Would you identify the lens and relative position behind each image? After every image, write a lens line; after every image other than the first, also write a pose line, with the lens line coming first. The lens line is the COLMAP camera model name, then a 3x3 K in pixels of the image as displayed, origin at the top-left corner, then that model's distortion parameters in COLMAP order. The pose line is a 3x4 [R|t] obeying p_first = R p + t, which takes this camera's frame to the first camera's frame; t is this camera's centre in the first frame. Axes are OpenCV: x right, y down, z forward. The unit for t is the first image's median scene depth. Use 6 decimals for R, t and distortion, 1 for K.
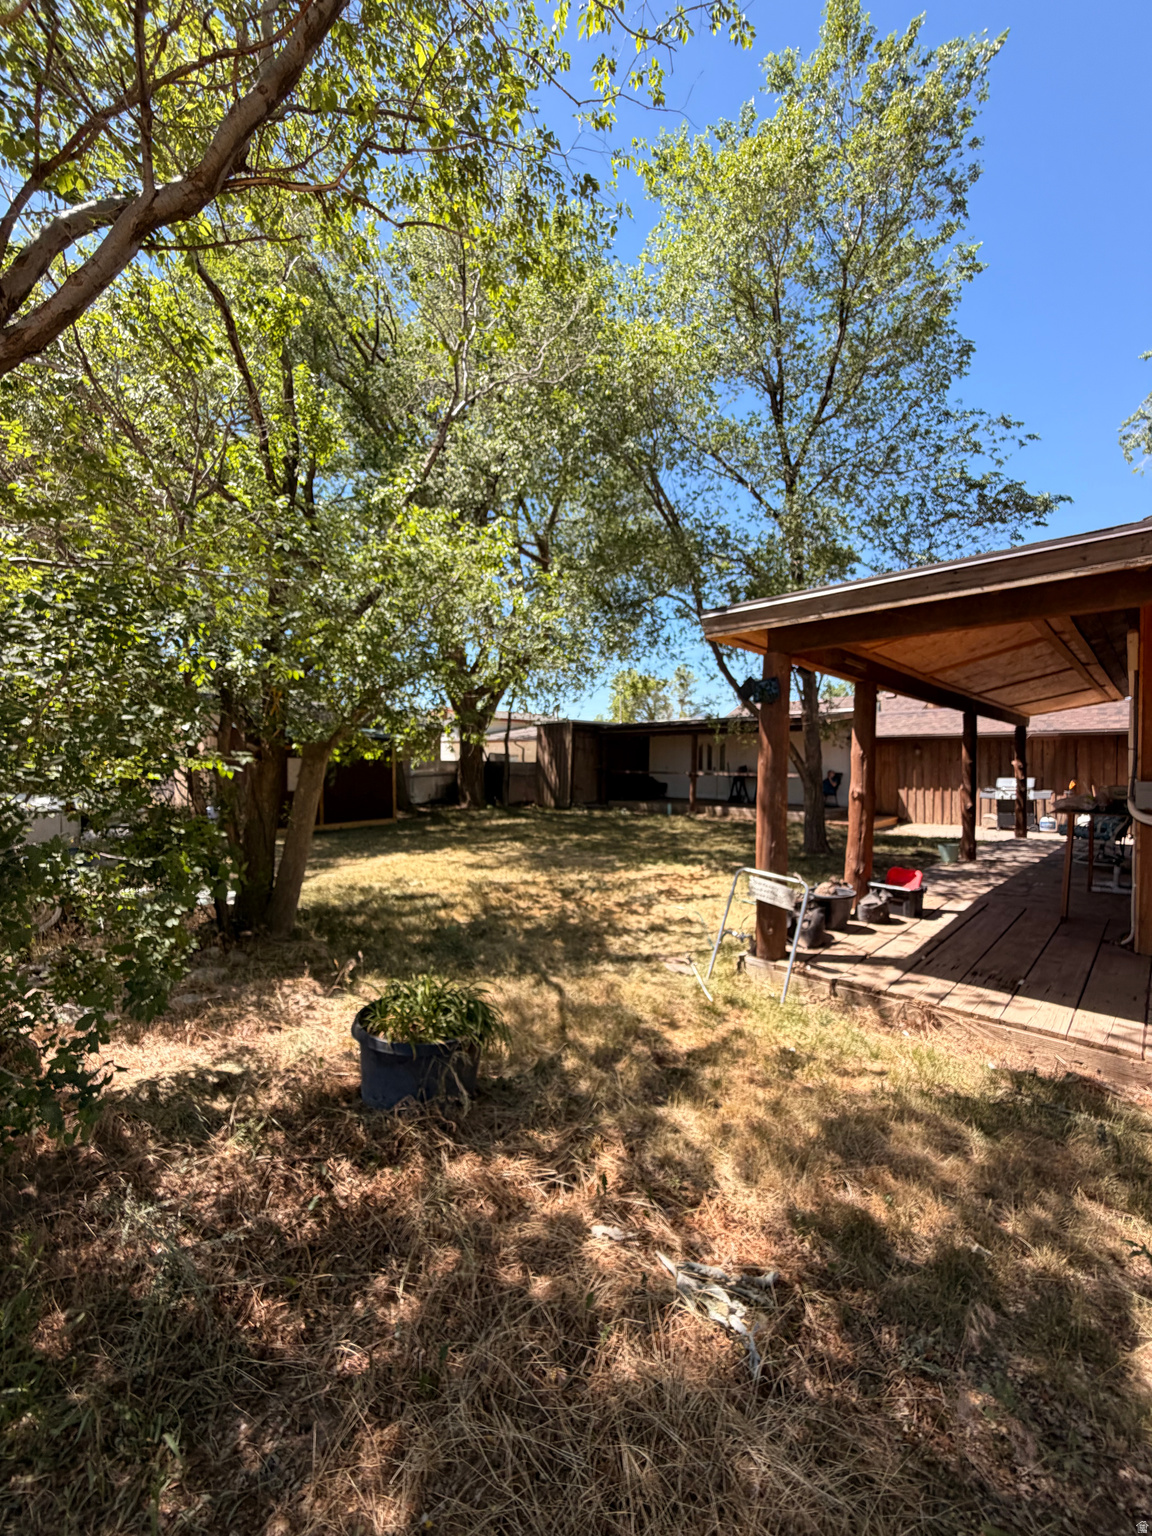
lens RADIAL K [[607.6, 0, 567.6], [0, 607.6, 764.9], [0, 0, 1]] dist [-0.008209, -0.000033]
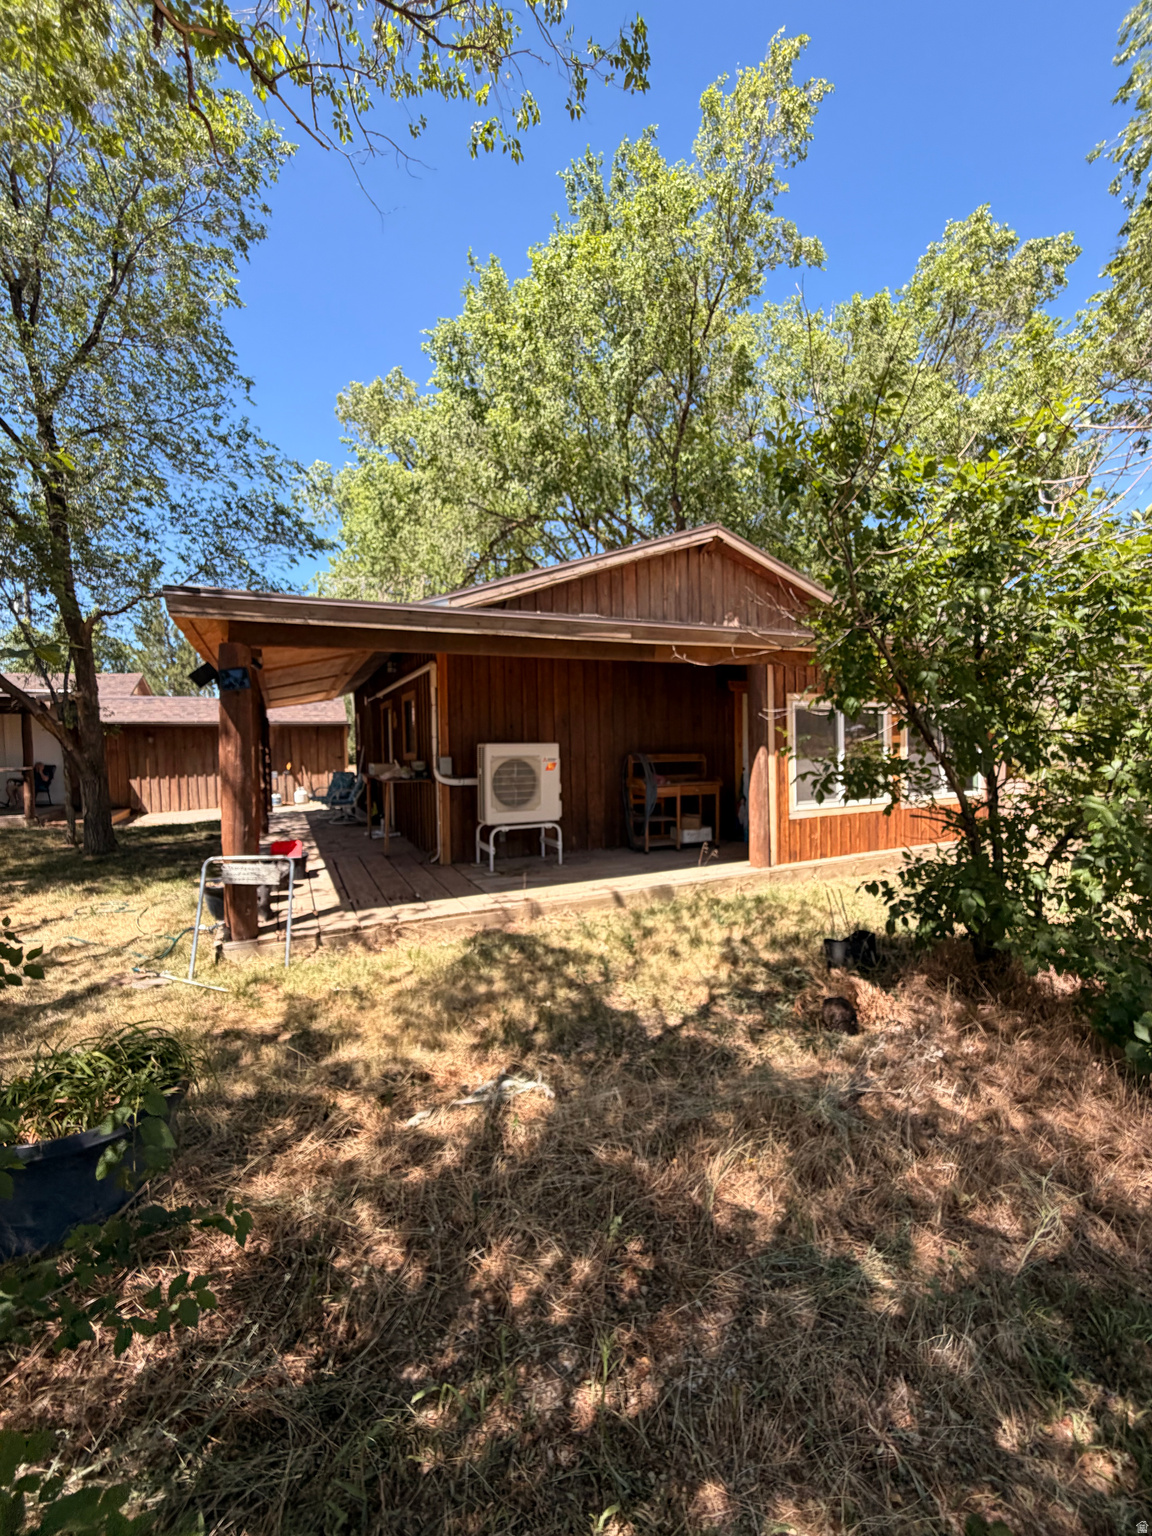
lens RADIAL K [[607.6, 0, 567.6], [0, 607.6, 764.9], [0, 0, 1]] dist [-0.008209, -0.000033]
pose [[0.354318, -0.041586, 0.934200, -0.471827], [0.023351, 0.999093, 0.035618, -0.002235], [-0.934834, 0.009194, 0.354967, 0.124997]]
